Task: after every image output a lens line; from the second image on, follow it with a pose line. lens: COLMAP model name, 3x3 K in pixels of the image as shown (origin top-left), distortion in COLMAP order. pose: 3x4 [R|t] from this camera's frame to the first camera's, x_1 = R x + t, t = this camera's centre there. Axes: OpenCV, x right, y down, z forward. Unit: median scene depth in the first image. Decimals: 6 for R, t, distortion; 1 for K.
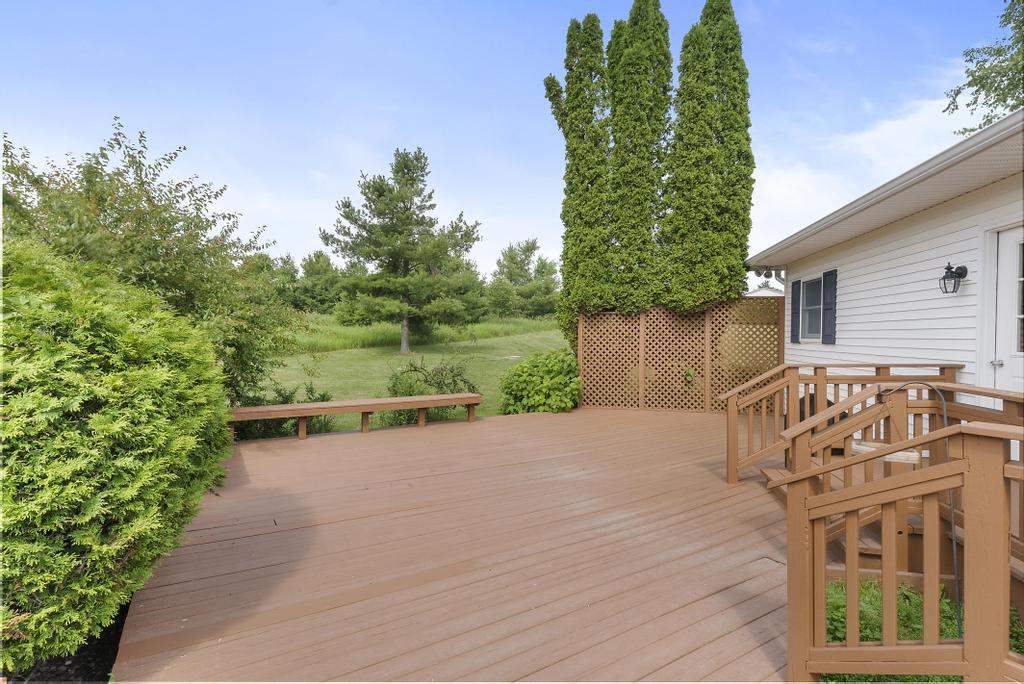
lens RADIAL K [[496.2, 0, 513.1], [0, 496.2, 335.7], [0, 0, 1]] dist [0.006040, -0.000414]
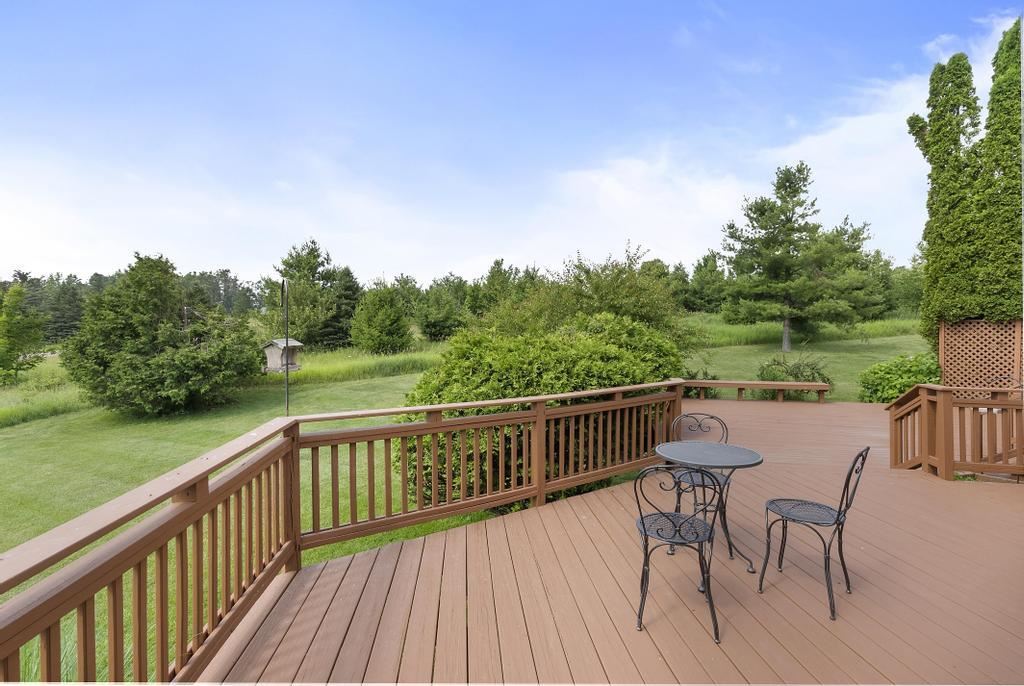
lens RADIAL K [[496.2, 0, 511.1], [0, 496.2, 333.9], [0, 0, 1]] dist [0.006040, -0.000414]
pose [[0.735306, 0.004516, -0.677720, 0.086767], [0.002076, 0.999958, 0.008916, -0.013599], [0.677732, -0.007962, 0.735266, -0.241679]]
